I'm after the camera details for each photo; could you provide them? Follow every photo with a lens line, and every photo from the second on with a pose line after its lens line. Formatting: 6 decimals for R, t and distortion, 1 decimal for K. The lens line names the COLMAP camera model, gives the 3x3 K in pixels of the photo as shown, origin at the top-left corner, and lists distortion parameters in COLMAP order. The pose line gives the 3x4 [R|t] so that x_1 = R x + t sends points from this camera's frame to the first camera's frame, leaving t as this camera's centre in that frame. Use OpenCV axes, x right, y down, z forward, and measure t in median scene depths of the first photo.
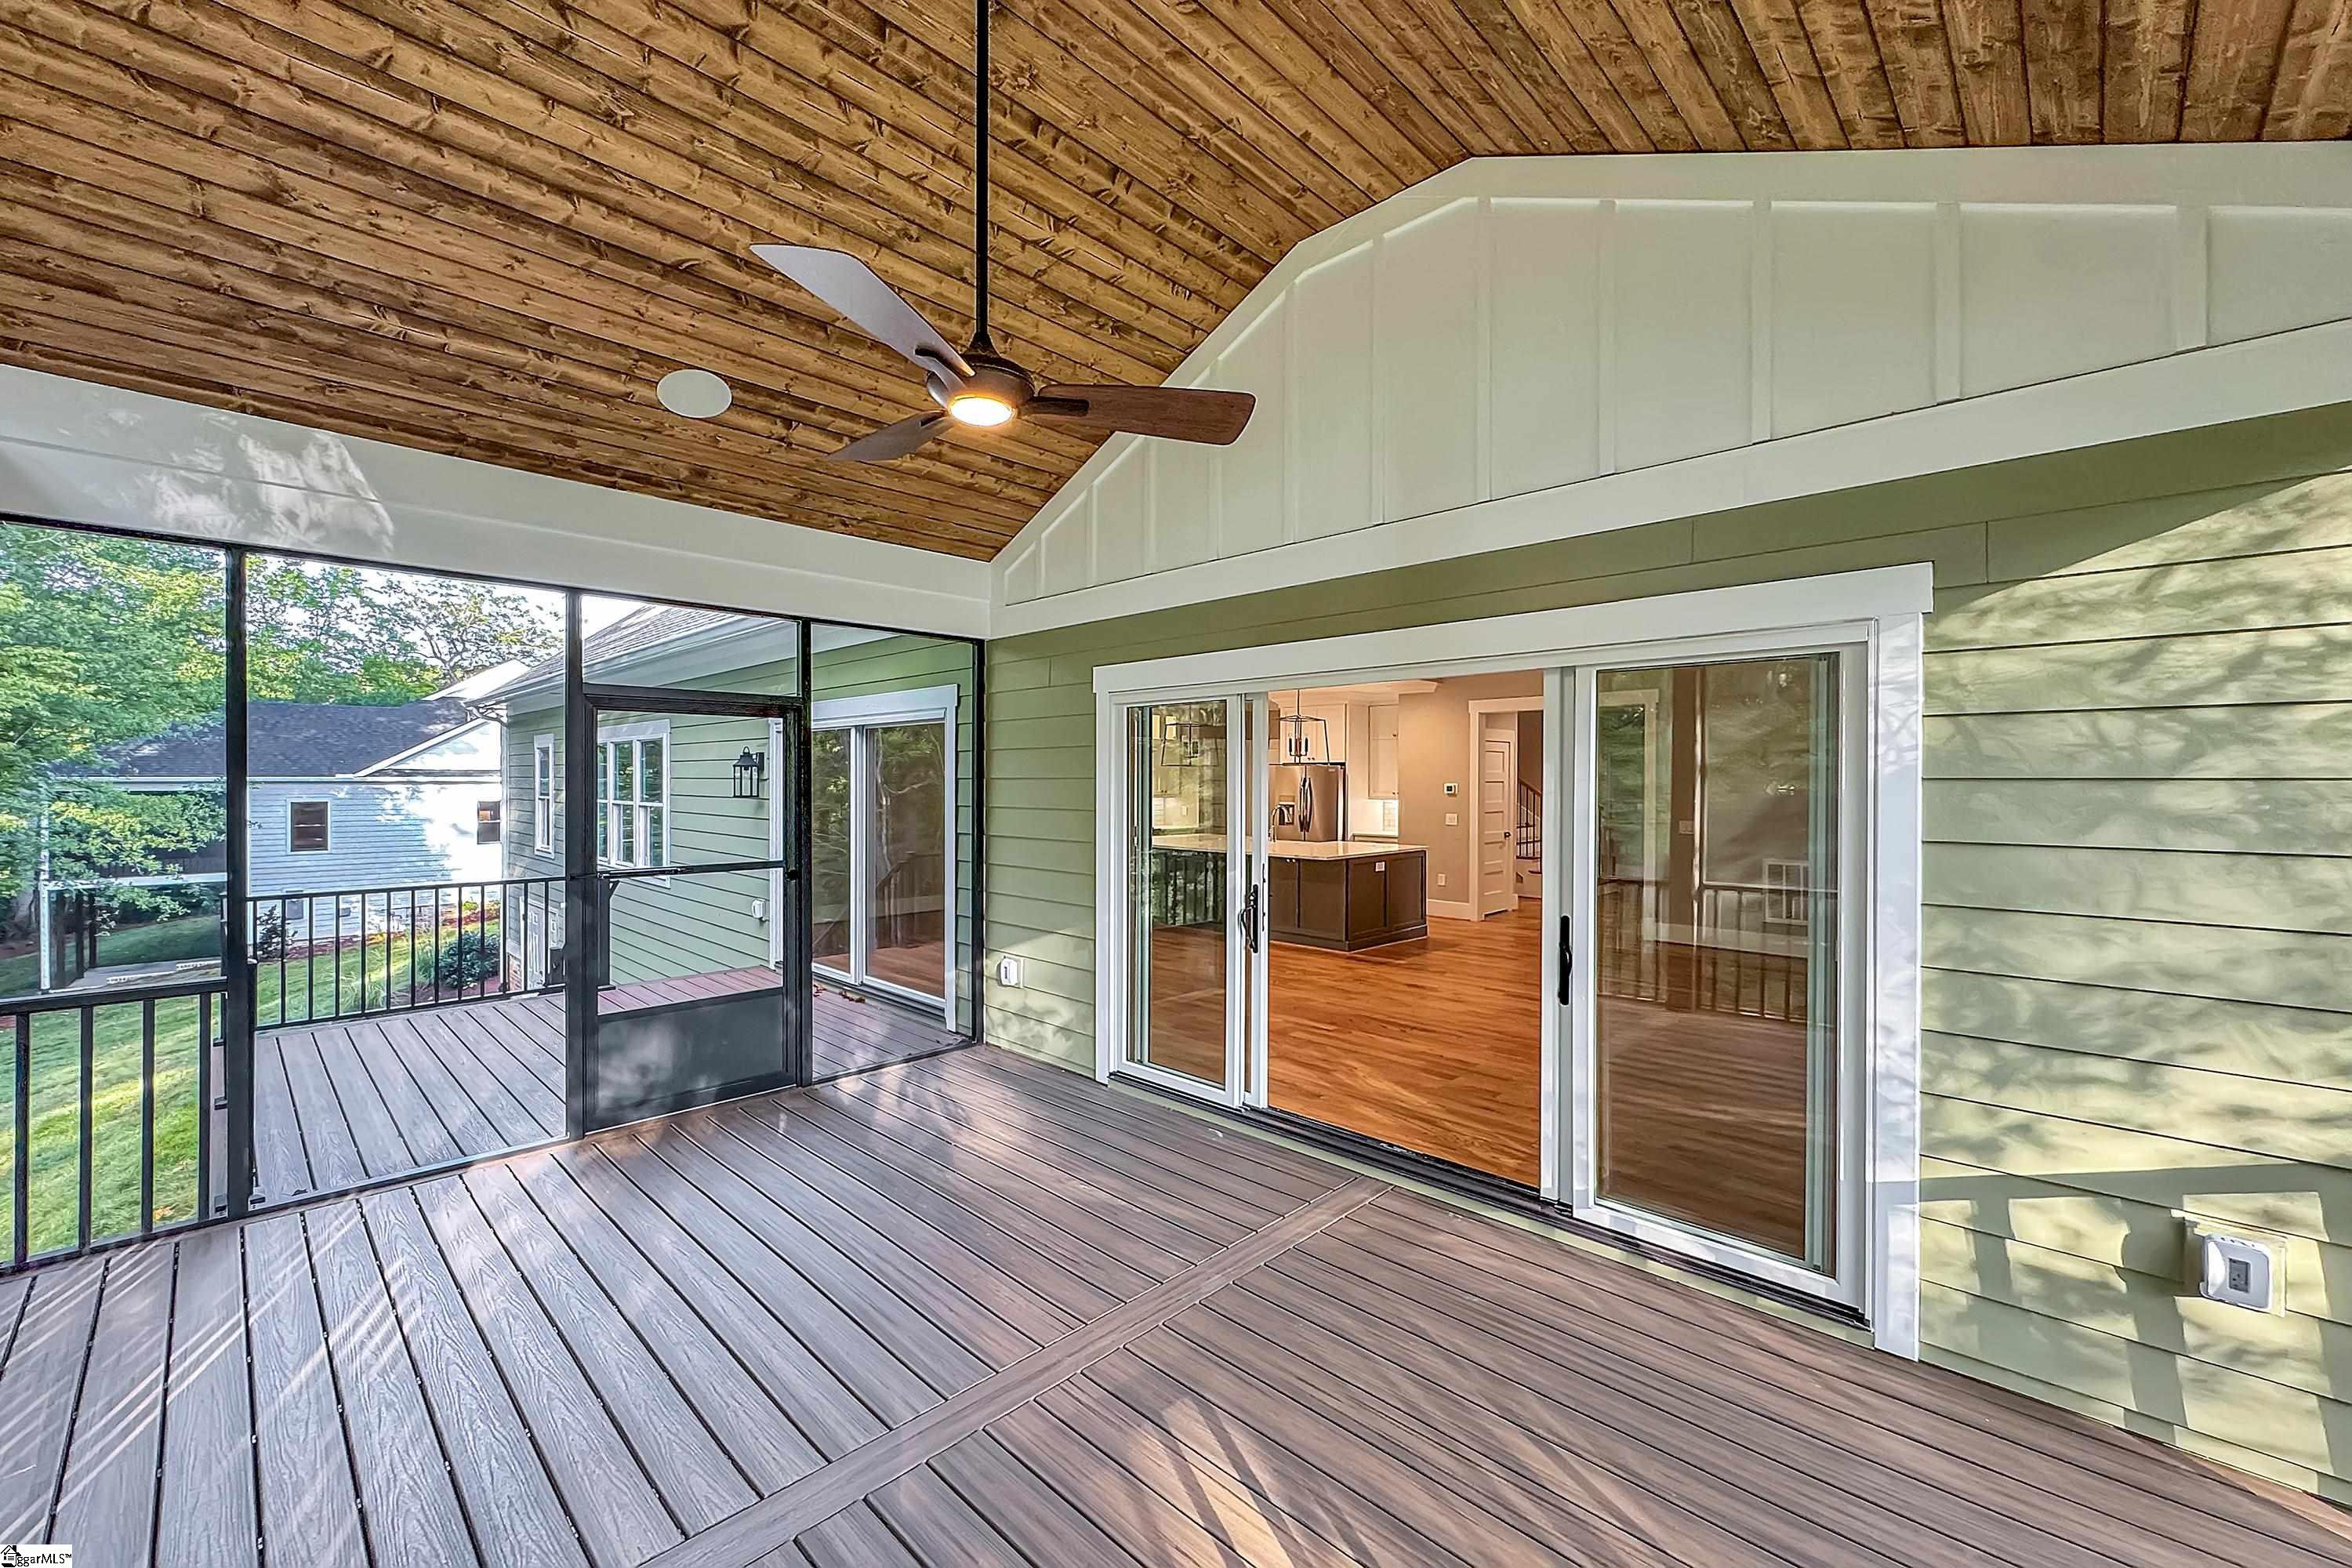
lens RADIAL K [[941.4, 0, 1176.0], [0, 941.4, 784.0], [0, 0, 1]] dist [0.001713, -0.000087]
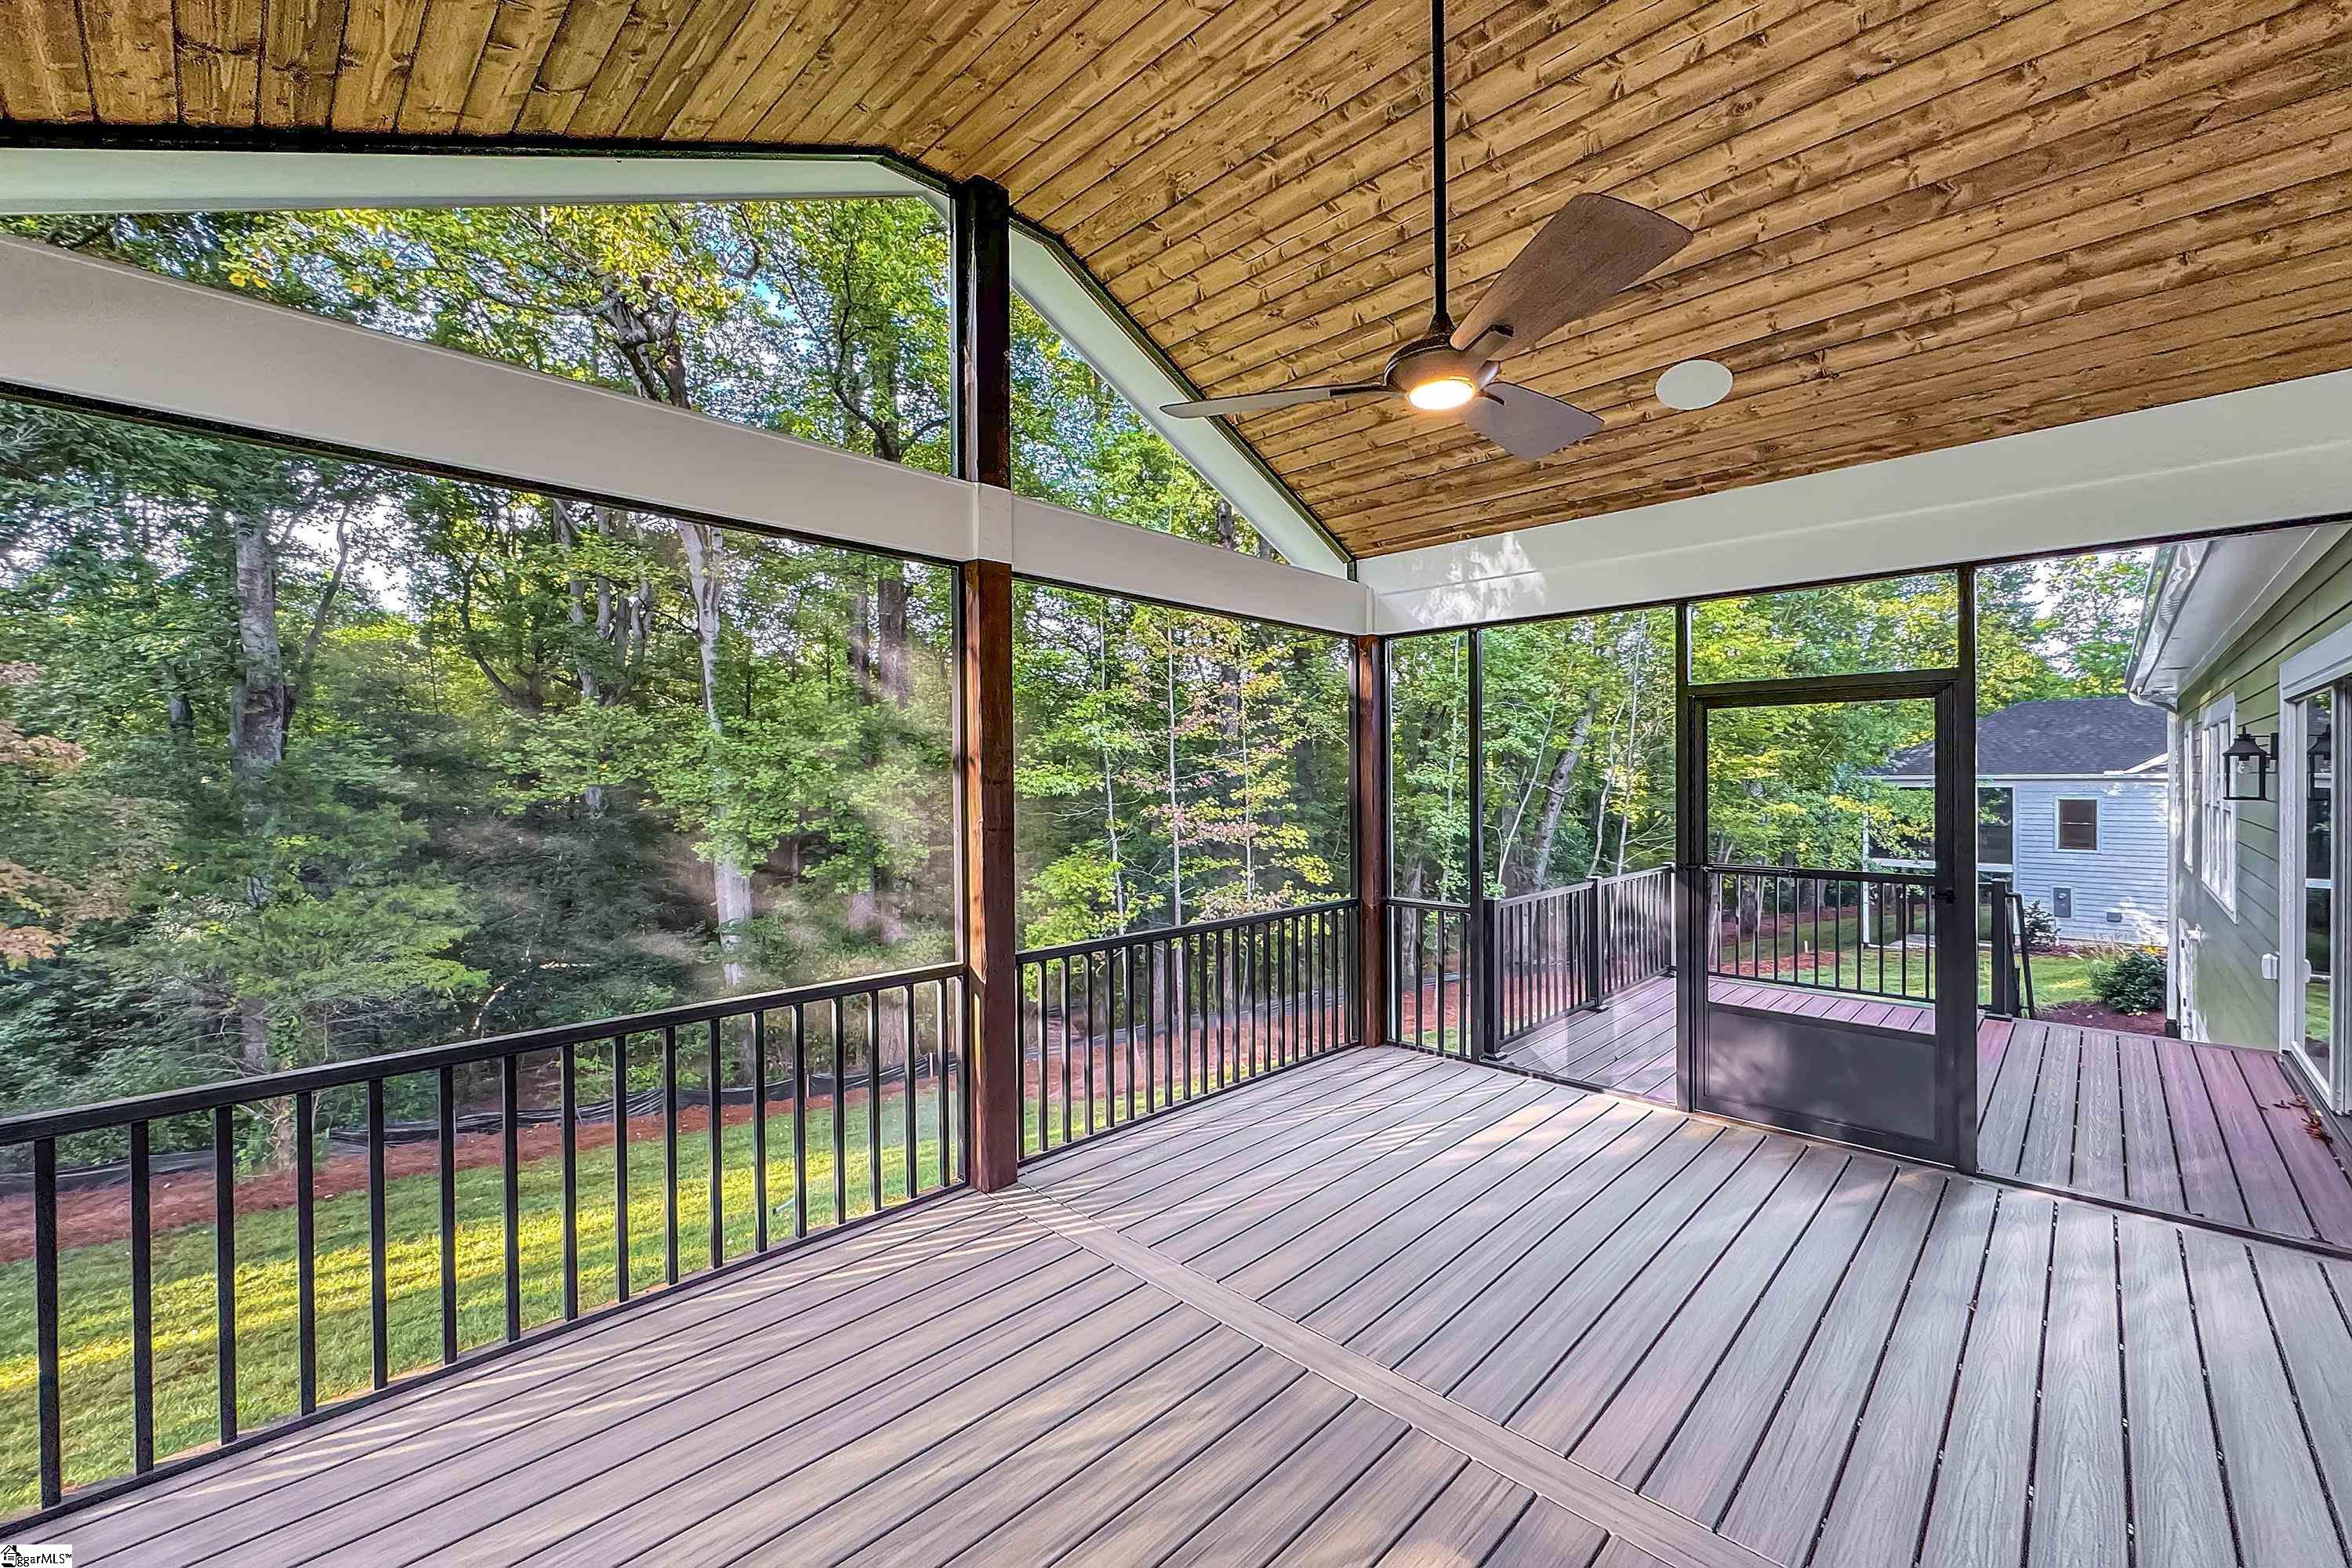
lens RADIAL K [[941.4, 0, 1176.0], [0, 941.4, 784.0], [0, 0, 1]] dist [0.001713, -0.000087]
pose [[0.000002, 0.002806, -0.999996, 0.436601], [-0.000188, 0.999996, 0.002806, 0.001847], [1.000000, 0.000188, 0.000002, 0.415492]]
